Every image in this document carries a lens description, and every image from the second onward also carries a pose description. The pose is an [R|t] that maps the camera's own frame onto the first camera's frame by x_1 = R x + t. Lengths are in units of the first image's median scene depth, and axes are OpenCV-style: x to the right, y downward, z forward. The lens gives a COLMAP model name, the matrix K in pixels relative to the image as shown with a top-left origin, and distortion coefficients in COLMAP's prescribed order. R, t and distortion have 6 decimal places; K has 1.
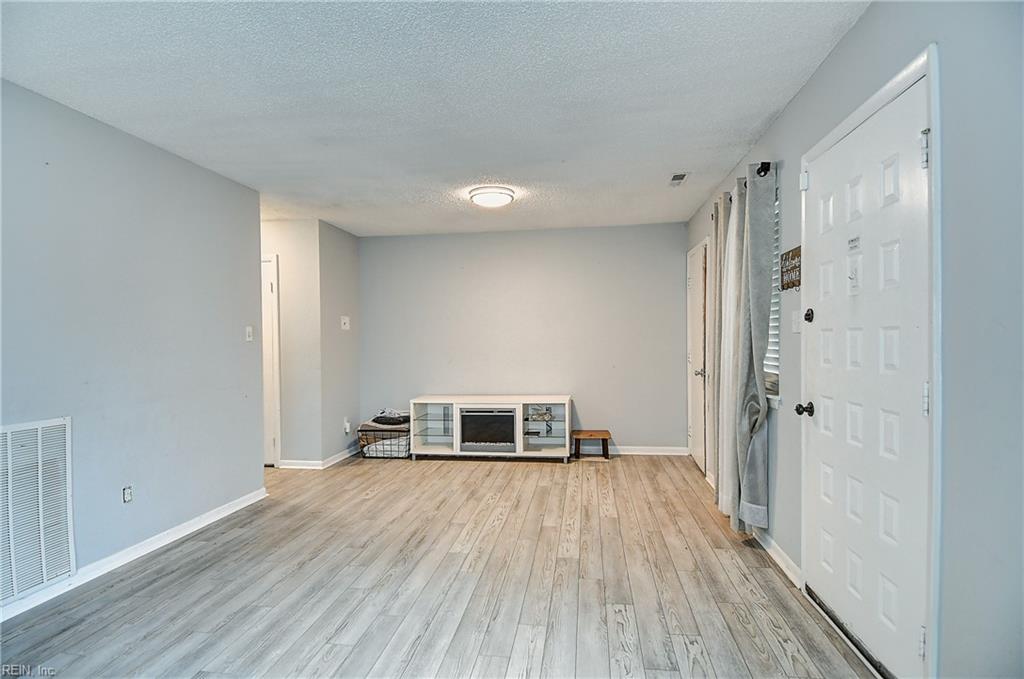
lens RADIAL K [[537.8, 0, 519.9], [0, 537.8, 347.9], [0, 0, 1]] dist [0.047900, -0.052565]
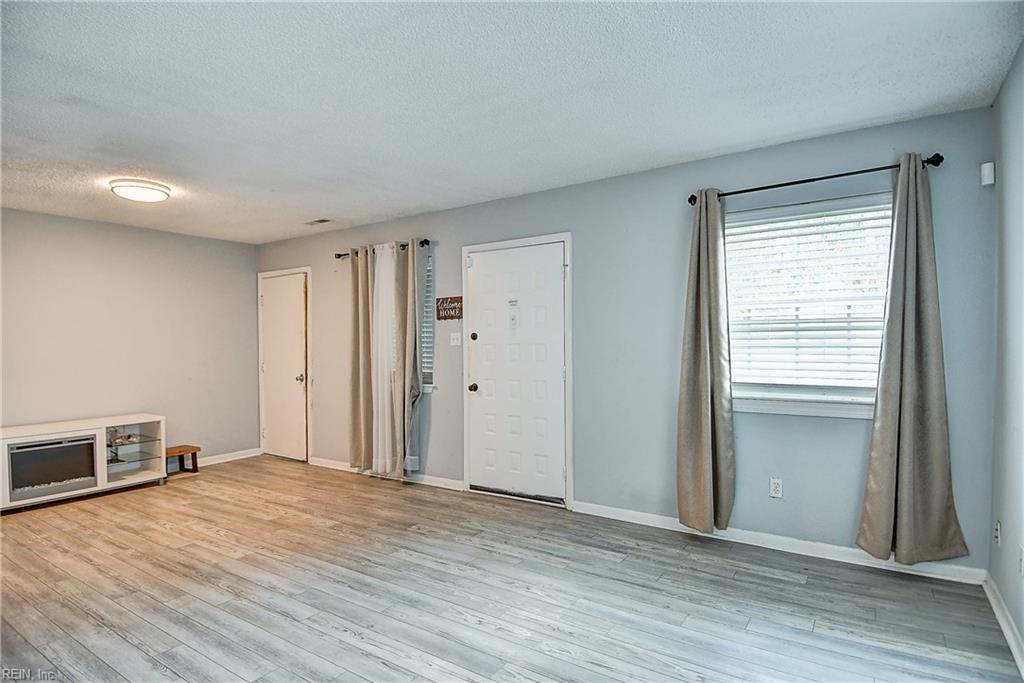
lens RADIAL K [[528.9, 0, 512.0], [0, 528.9, 341.5], [0, 0, 1]] dist [0.070952, -0.066432]
pose [[0.440648, 0.009592, 0.897629, -0.750222], [0.021534, 0.999542, -0.021252, -0.000650], [-0.897422, 0.028695, 0.440240, 0.064812]]
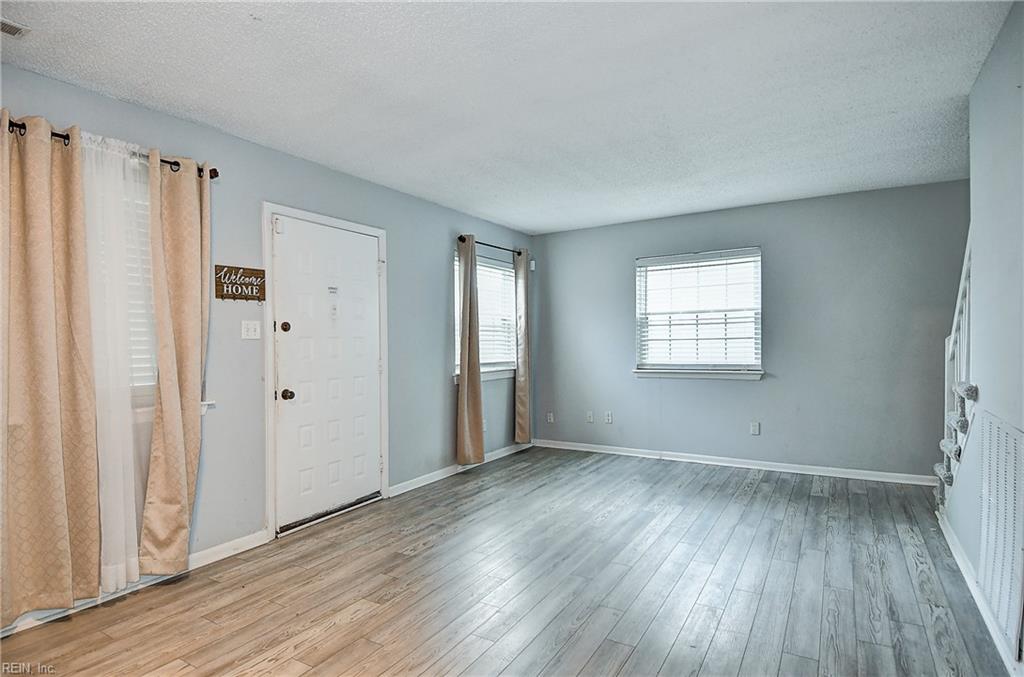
lens RADIAL K [[540.9, 0, 512.0], [0, 540.9, 338.5], [0, 0, 1]] dist [0.051069, -0.053618]
pose [[-0.916330, 0.020780, 0.399883, -0.405133], [0.026047, 0.999631, 0.007739, -0.018176], [-0.399575, 0.017507, -0.916533, 1.493413]]
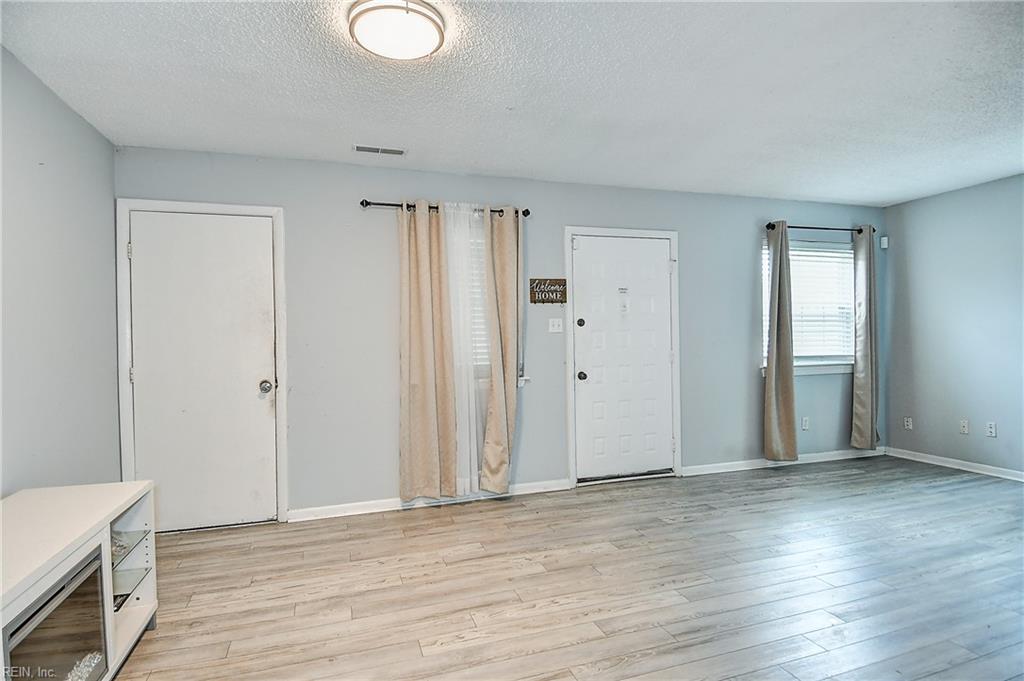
lens RADIAL K [[528.9, 0, 512.0], [0, 528.9, 340.5], [0, 0, 1]] dist [0.070952, -0.066432]
pose [[-0.436492, 0.012871, 0.899616, -0.662543], [0.035117, 0.999379, 0.002740, -0.009963], [-0.899022, 0.032788, -0.436673, 1.425428]]
